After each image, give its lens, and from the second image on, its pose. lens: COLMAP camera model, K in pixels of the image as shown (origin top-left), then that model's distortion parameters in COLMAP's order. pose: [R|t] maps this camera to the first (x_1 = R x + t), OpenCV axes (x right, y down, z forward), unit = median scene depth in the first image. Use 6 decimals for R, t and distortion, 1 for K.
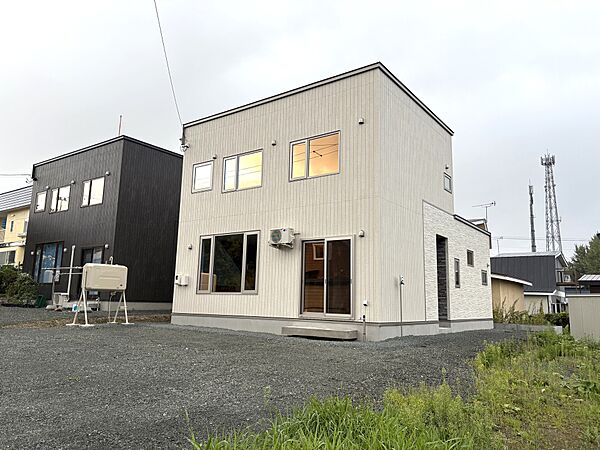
lens RADIAL K [[456.6, 0, 301.3], [0, 456.6, 225.2], [0, 0, 1]] dist [0.030500, -0.014055]
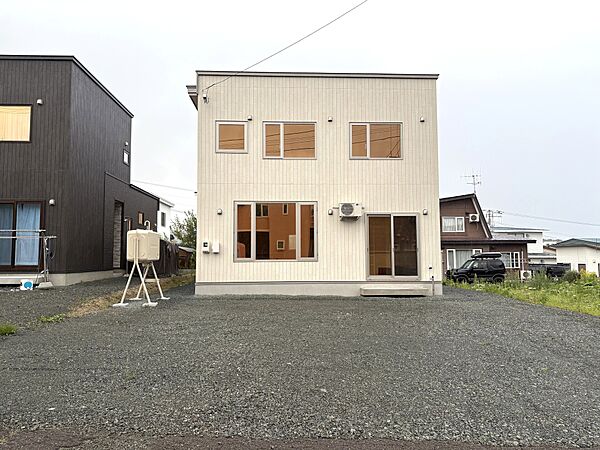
lens RADIAL K [[456.6, 0, 300.8], [0, 456.6, 225.6], [0, 0, 1]] dist [0.030500, -0.014055]
pose [[0.779179, 0.014800, 0.626627, -0.801015], [-0.083108, 0.993334, 0.079880, -0.014549], [-0.621267, -0.114318, 0.775215, 0.200836]]
